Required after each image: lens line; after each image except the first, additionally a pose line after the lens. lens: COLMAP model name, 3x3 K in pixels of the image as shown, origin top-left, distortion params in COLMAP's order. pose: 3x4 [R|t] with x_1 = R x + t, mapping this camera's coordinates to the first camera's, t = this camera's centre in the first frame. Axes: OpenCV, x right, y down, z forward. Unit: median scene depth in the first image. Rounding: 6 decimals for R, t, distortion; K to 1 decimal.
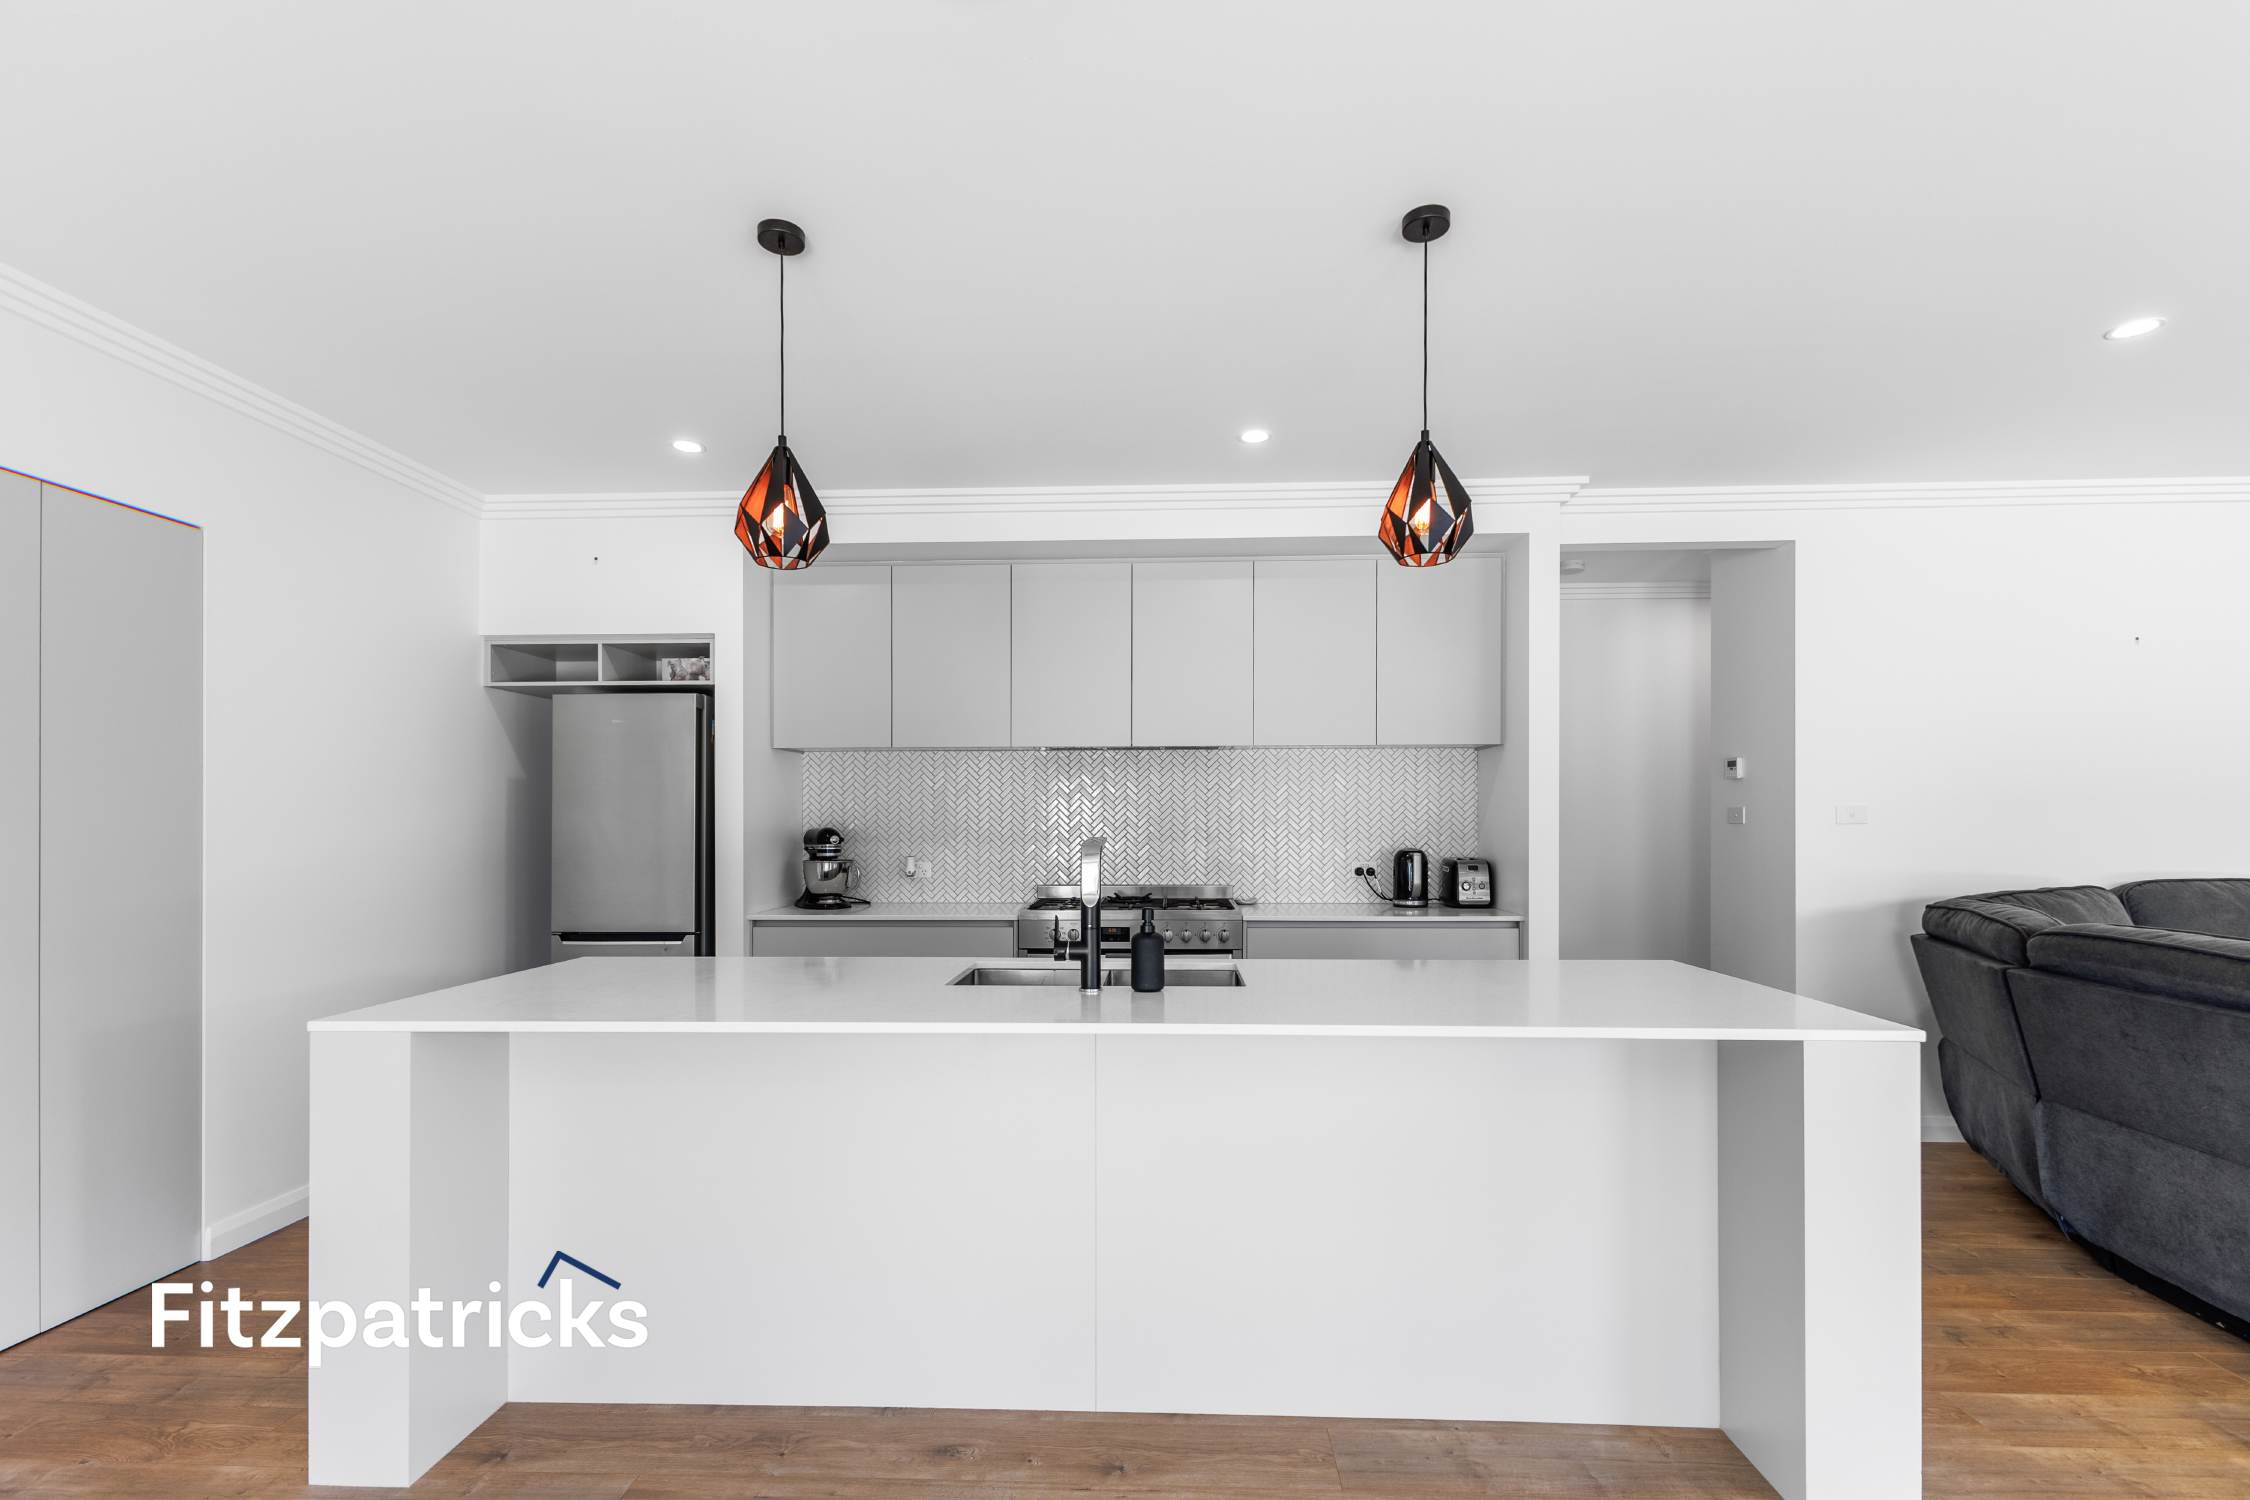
lens RADIAL K [[996.1, 0, 1125.8], [0, 996.1, 809.2], [0, 0, 1]] dist [0.001871, -0.006343]
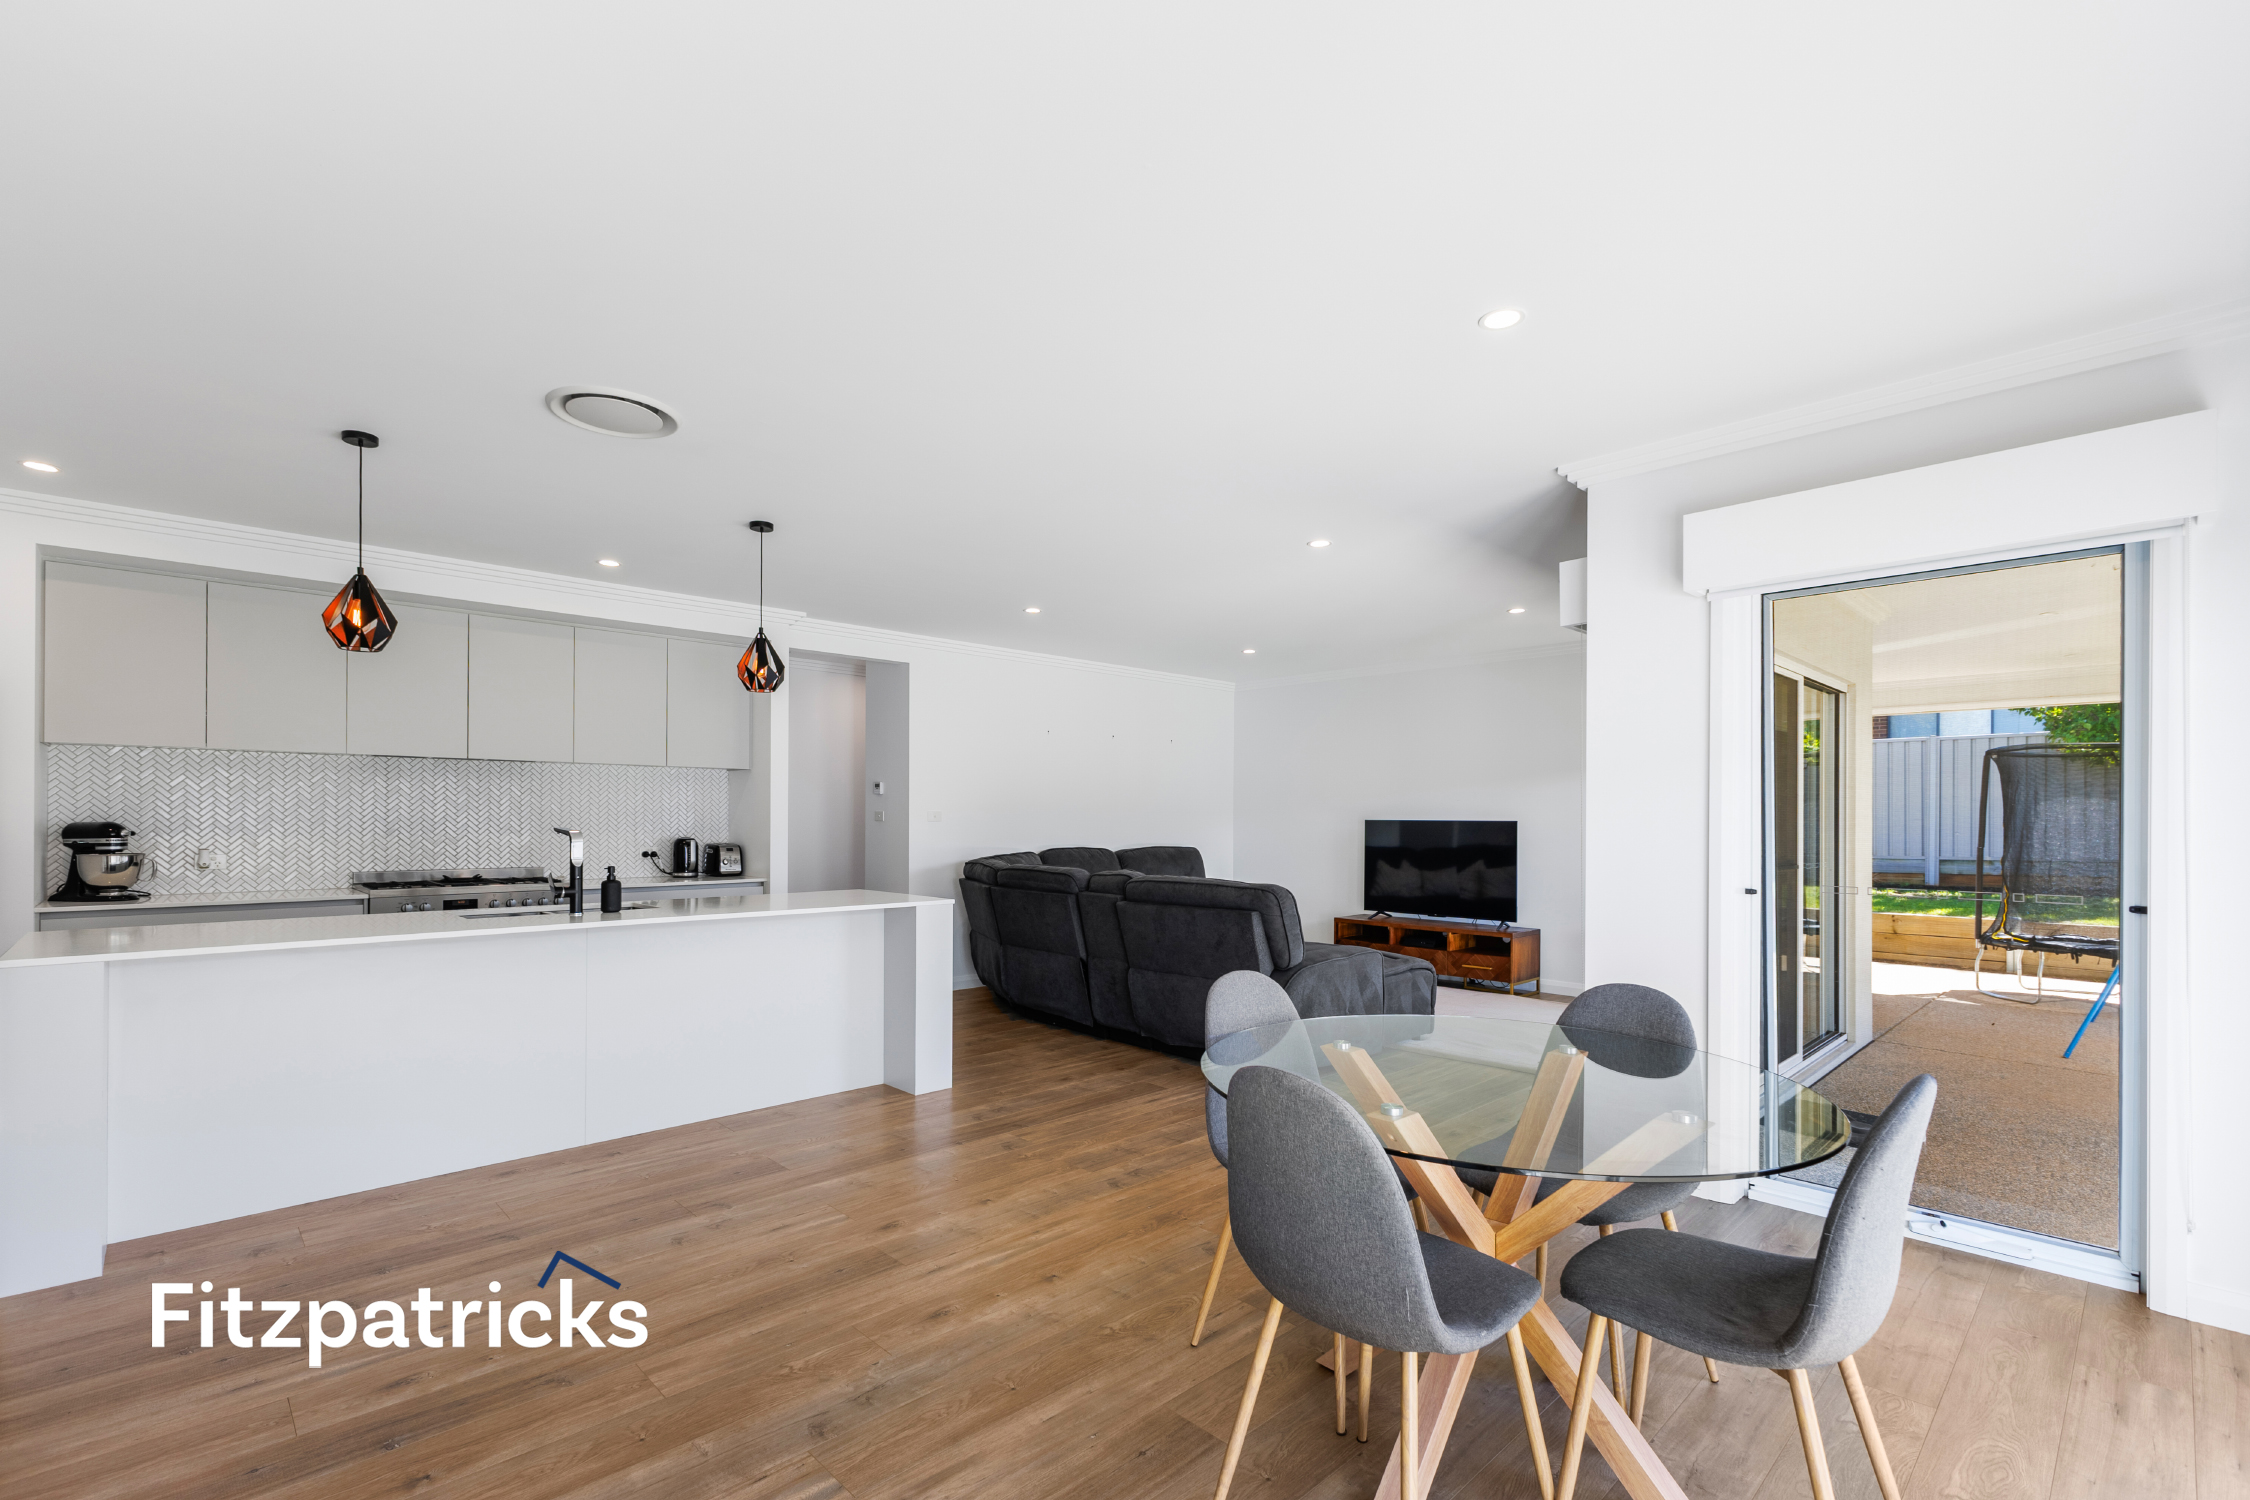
lens RADIAL K [[996.1, 0, 1125.8], [0, 996.1, 809.2], [0, 0, 1]] dist [0.001871, -0.006343]
pose [[0.687599, 0.012852, 0.725976, -0.371669], [-0.016183, 0.999866, -0.002373, -0.010170], [-0.725910, -0.010117, 0.687715, -0.529081]]
